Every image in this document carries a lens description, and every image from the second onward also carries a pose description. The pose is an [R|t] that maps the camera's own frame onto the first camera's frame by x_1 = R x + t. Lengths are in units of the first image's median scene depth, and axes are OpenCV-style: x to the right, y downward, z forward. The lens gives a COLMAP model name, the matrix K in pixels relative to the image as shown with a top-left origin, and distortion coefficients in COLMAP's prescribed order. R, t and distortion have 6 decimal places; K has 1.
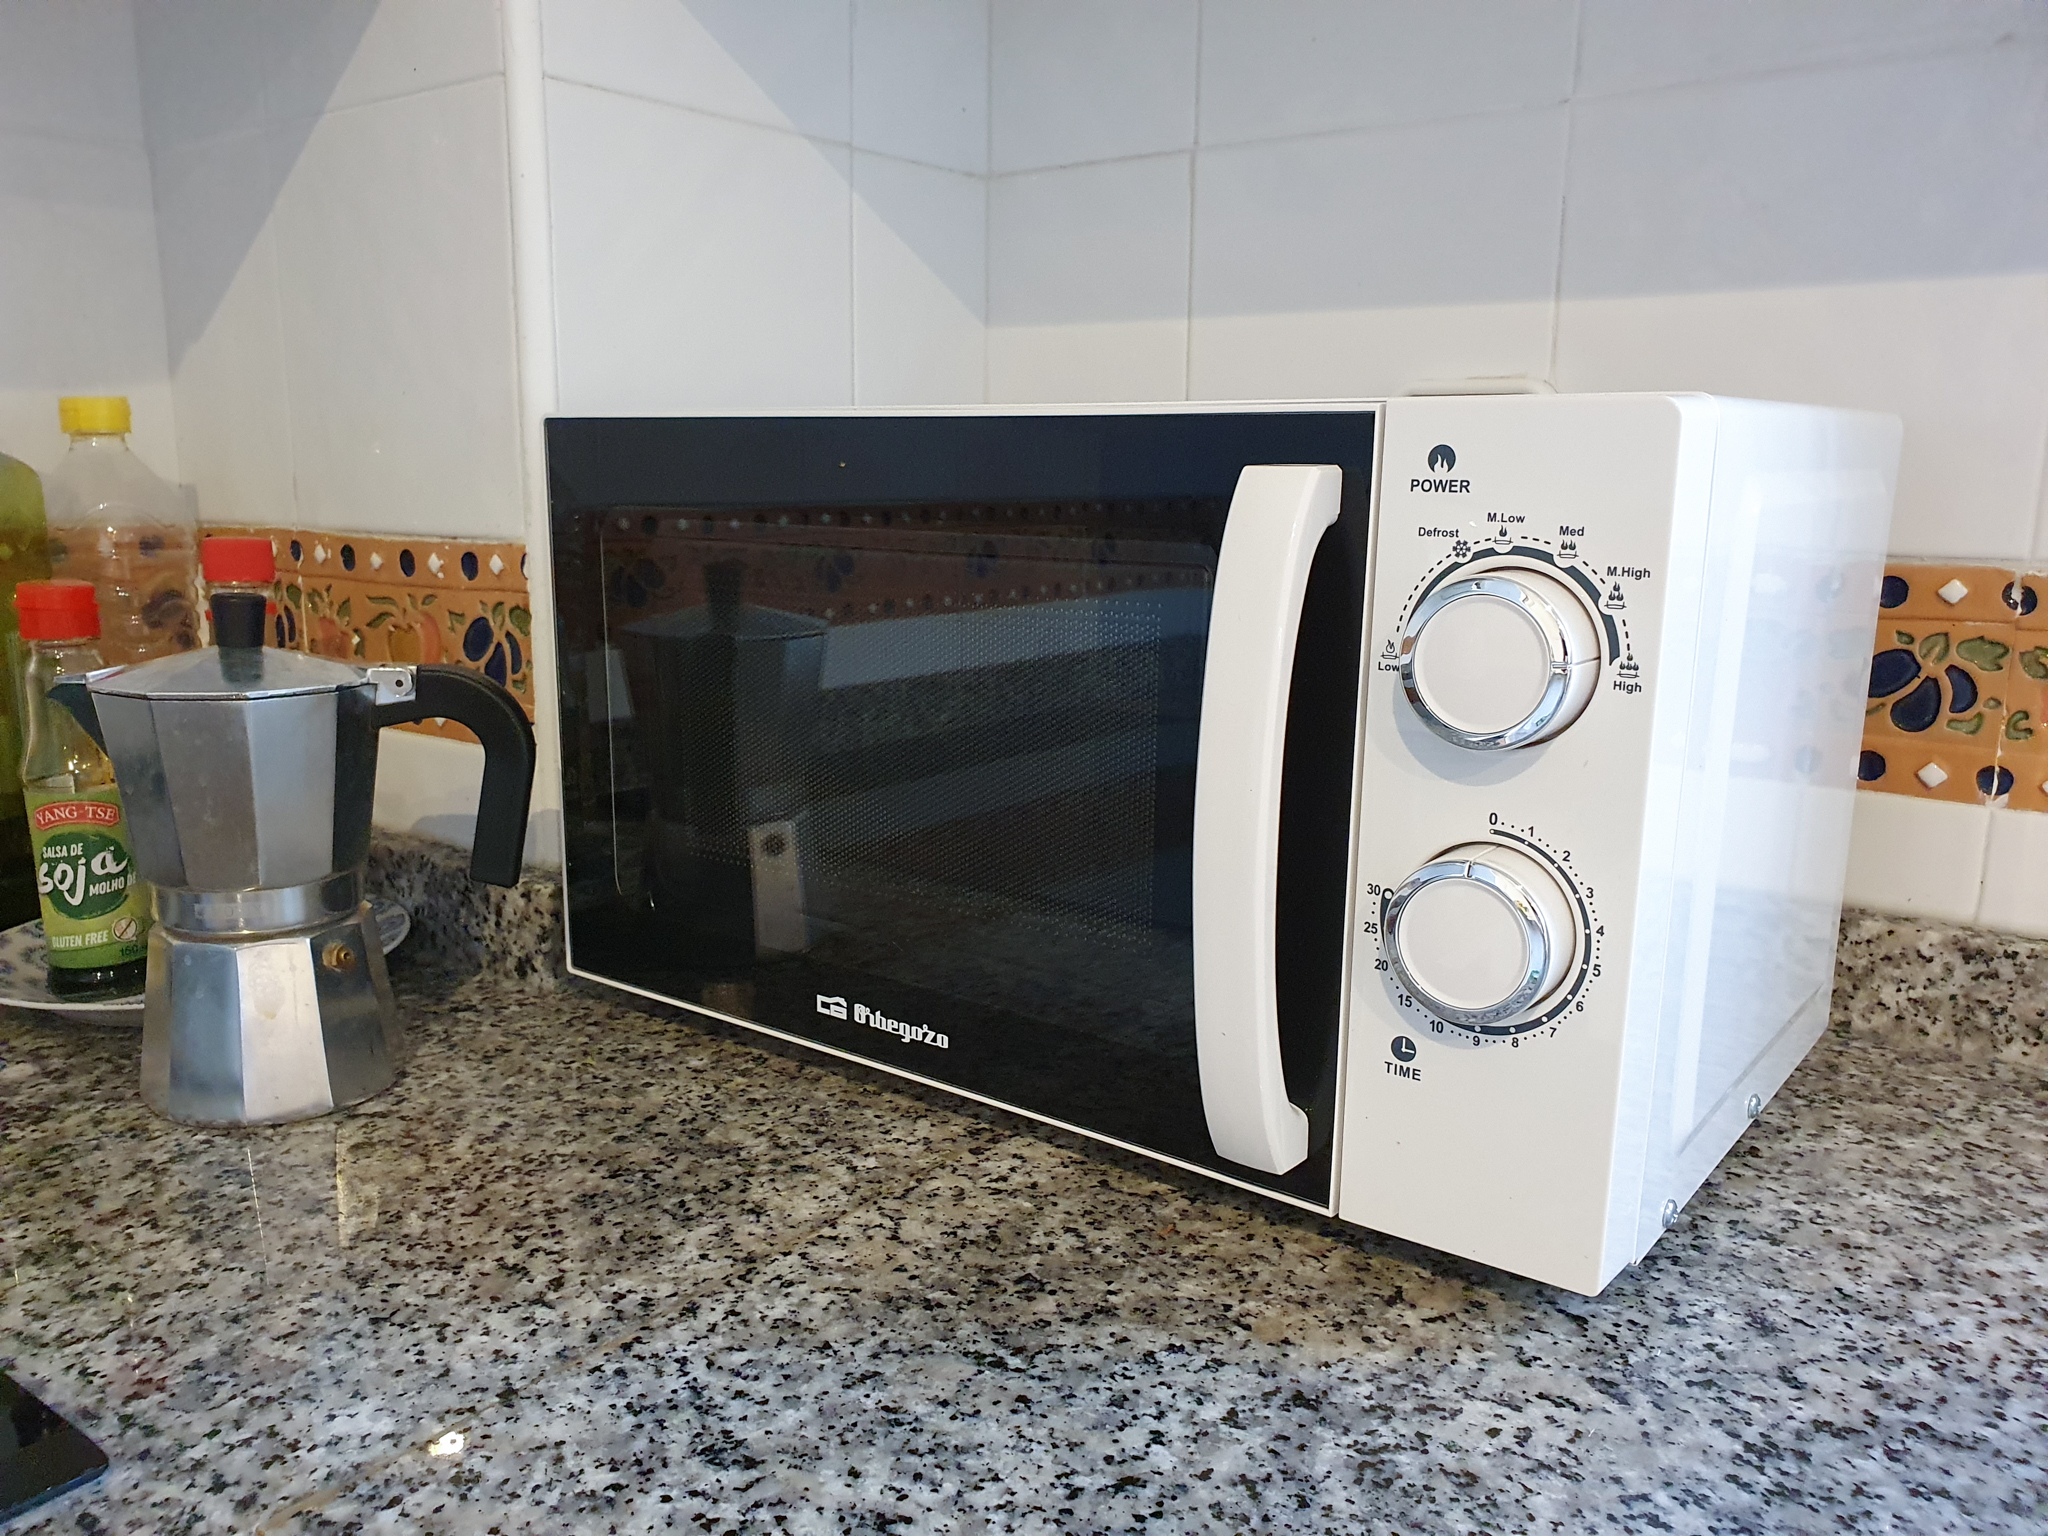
lens RADIAL K [[1585.8, 0, 1024.0], [0, 1585.8, 768.0], [0, 0, 1]] dist [-0.037610, 0.000020]
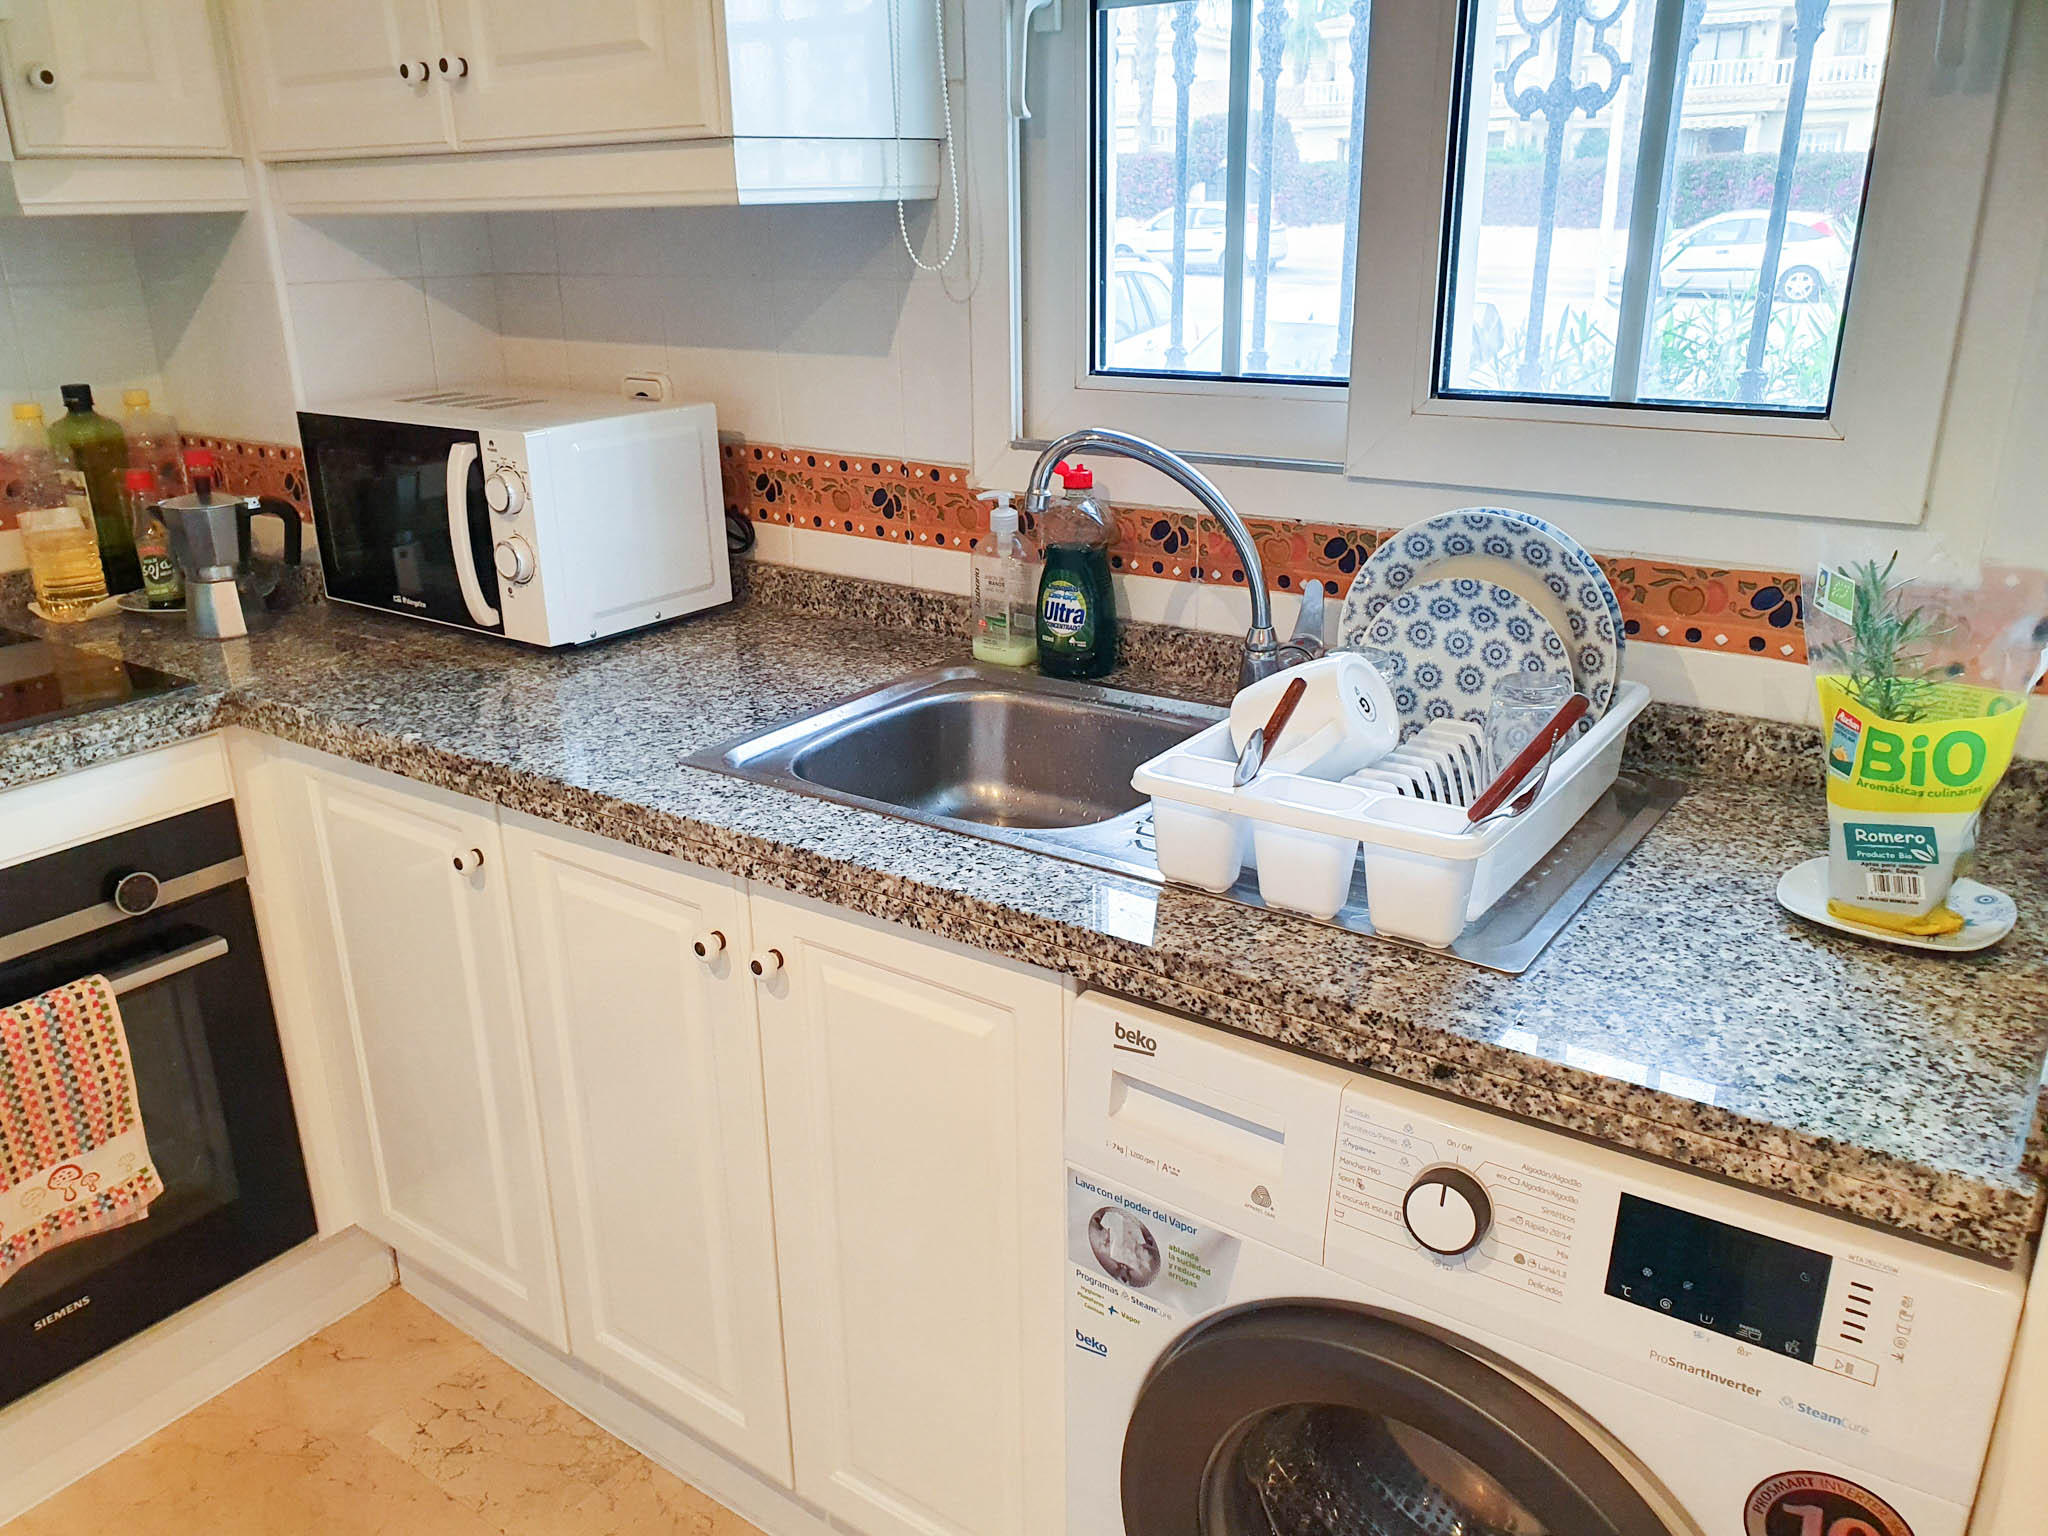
lens RADIAL K [[1585.8, 0, 1024.0], [0, 1585.8, 768.0], [0, 0, 1]] dist [-0.037610, 0.000020]
pose [[0.999373, -0.030553, 0.017866, 1.062620], [0.027561, 0.988489, 0.148760, 0.046940], [-0.022205, -0.148174, 0.988712, -2.207418]]
